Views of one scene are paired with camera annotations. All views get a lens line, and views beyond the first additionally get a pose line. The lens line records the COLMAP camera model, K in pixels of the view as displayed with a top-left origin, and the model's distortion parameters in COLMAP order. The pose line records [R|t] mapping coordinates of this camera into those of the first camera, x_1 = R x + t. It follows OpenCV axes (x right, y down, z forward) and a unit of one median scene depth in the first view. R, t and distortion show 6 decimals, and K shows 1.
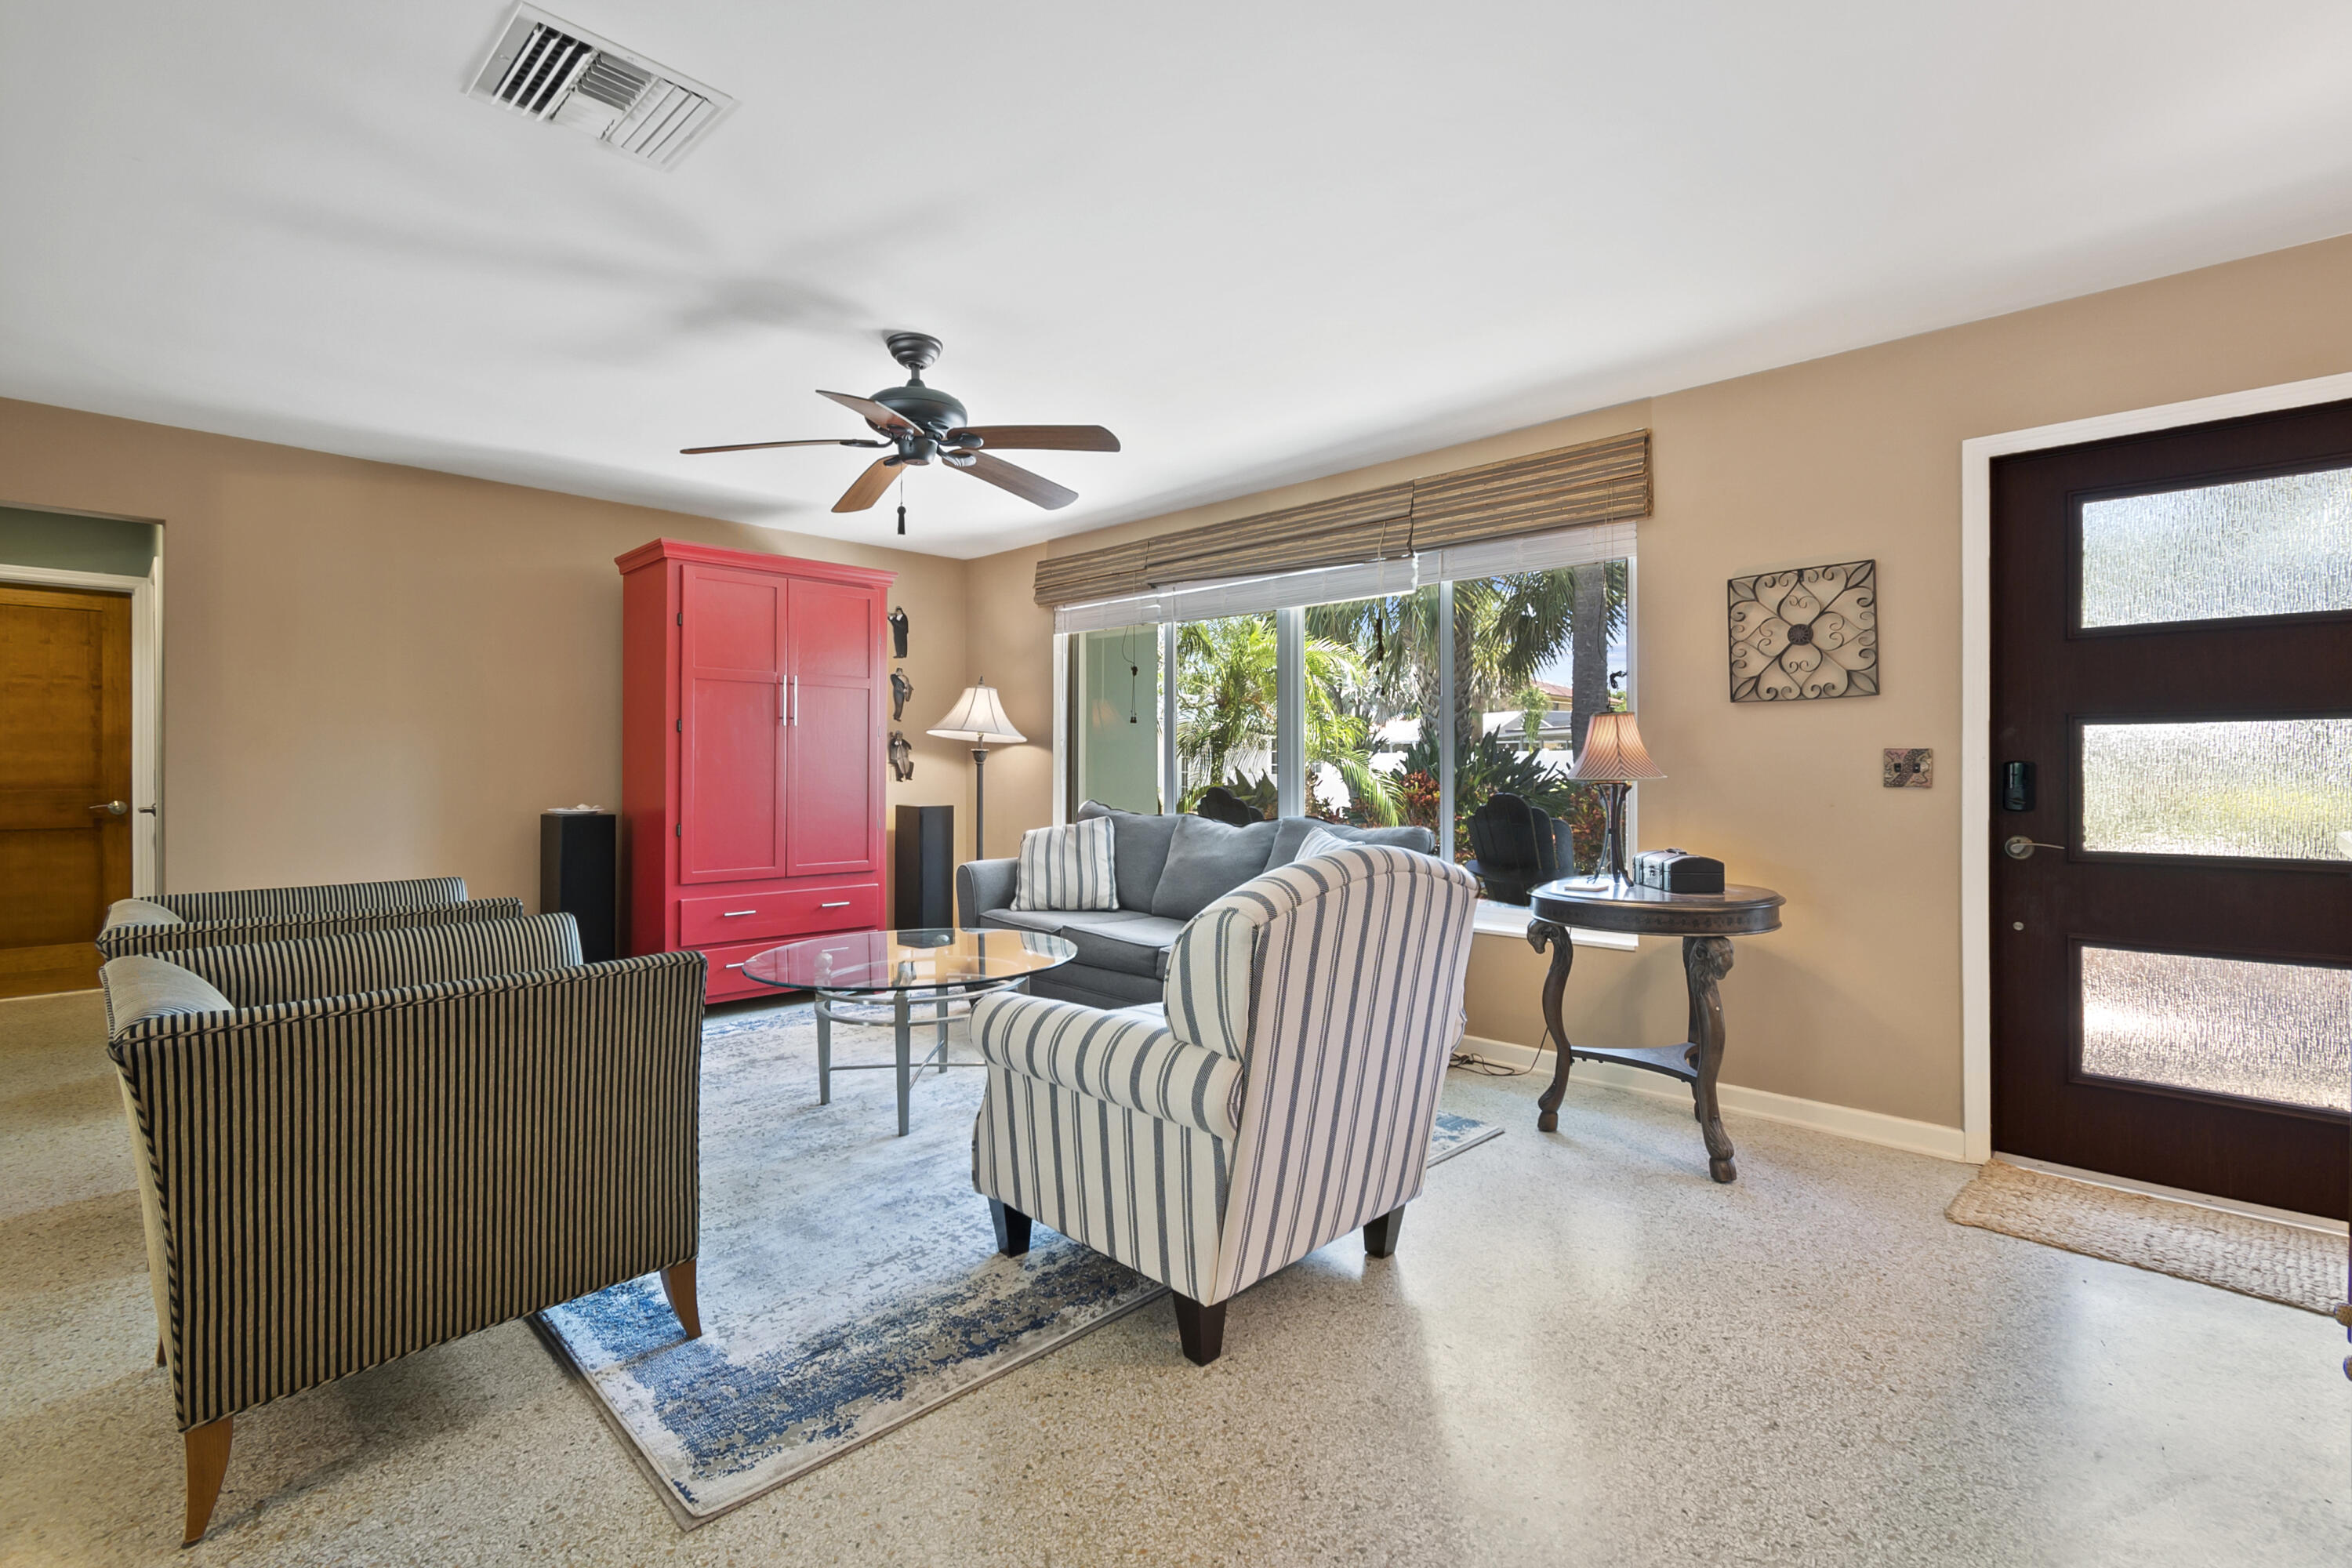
lens RADIAL K [[1056.3, 0, 1175.7], [0, 1056.3, 769.8], [0, 0, 1]] dist [0.004476, -0.000978]
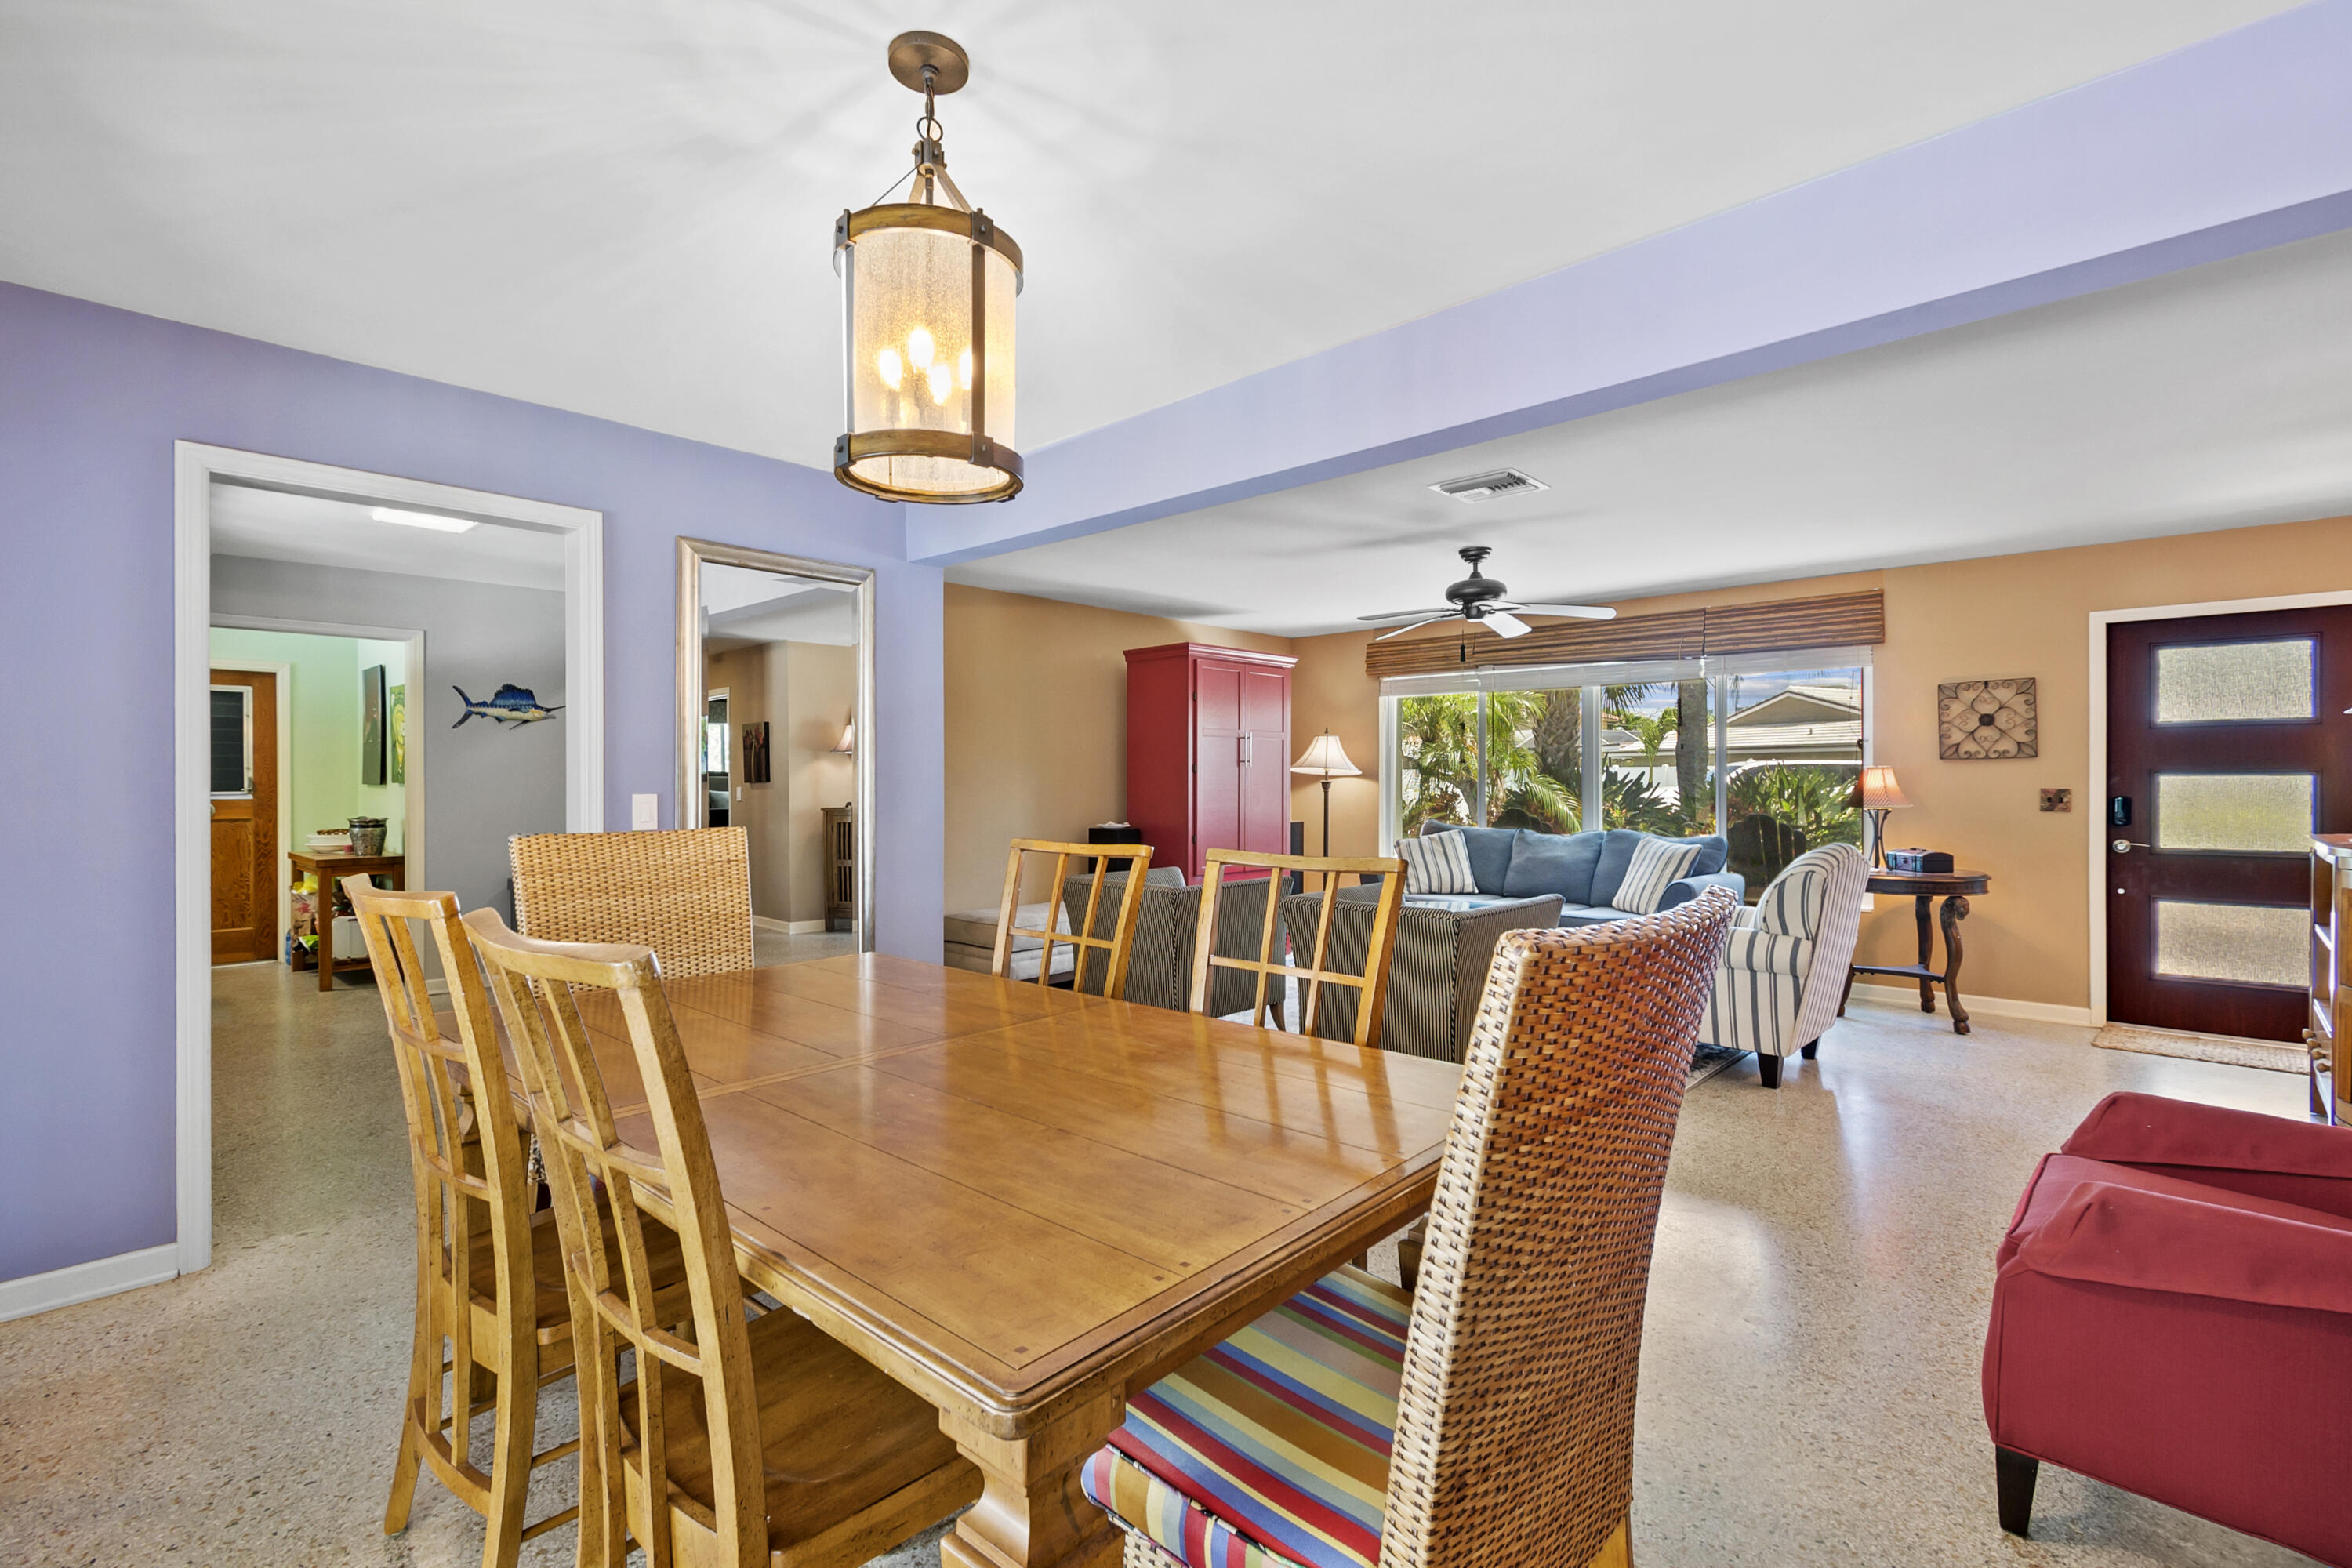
lens RADIAL K [[1056.3, 0, 1170.5], [0, 1056.3, 783.3], [0, 0, 1]] dist [0.004476, -0.000978]
pose [[0.999879, -0.001838, 0.015474, -0.757188], [0.001830, 0.999998, 0.000559, -0.032139], [-0.015475, -0.000530, 0.999880, -0.683687]]
